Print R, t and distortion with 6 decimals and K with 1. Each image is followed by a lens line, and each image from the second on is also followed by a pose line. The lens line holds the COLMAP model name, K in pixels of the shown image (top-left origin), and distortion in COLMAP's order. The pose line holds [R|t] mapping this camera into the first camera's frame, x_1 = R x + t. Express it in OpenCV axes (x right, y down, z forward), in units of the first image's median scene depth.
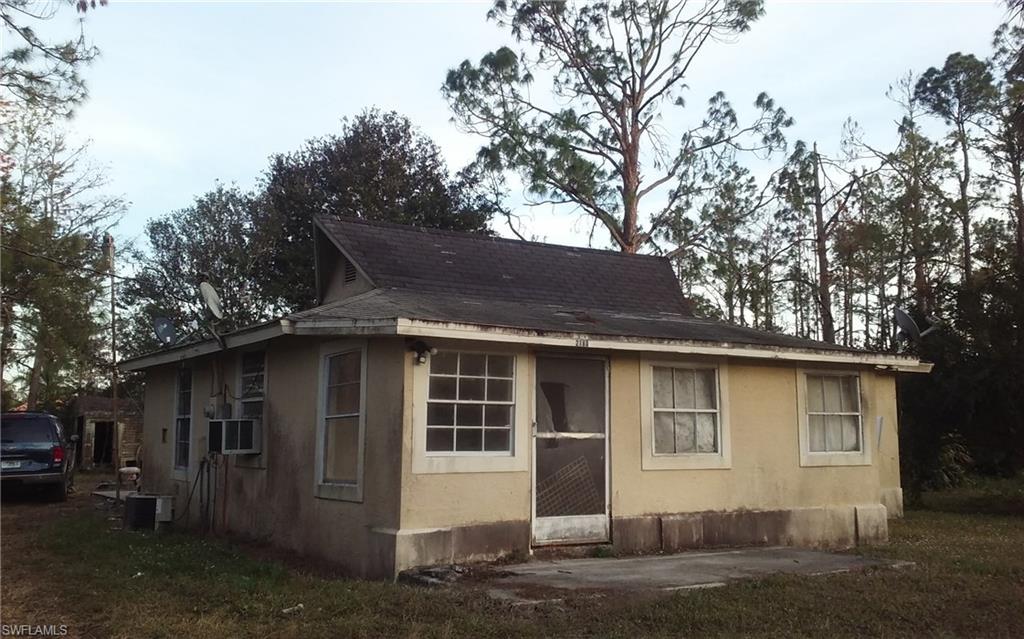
lens RADIAL K [[986.8, 0, 526.0], [0, 986.8, 315.7], [0, 0, 1]] dist [0.138522, -0.355689]
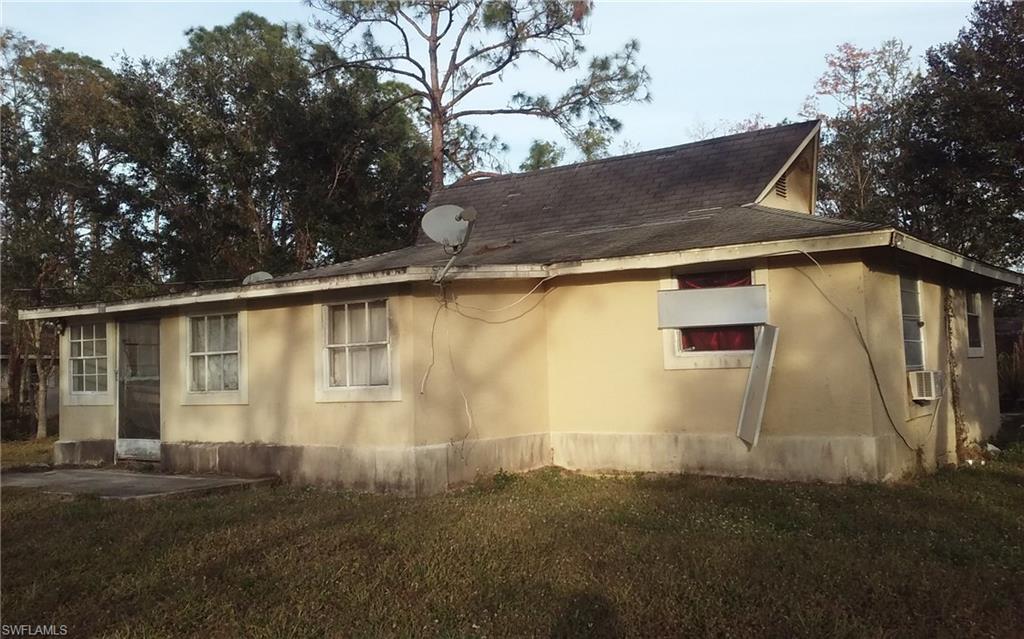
lens RADIAL K [[986.8, 0, 526.0], [0, 986.8, 315.7], [0, 0, 1]] dist [0.138522, -0.355689]
pose [[0.374853, -0.063657, -0.924896, 1.451708], [0.143181, 0.989645, -0.010084, 0.125414], [0.915961, -0.128647, 0.380086, 0.974308]]
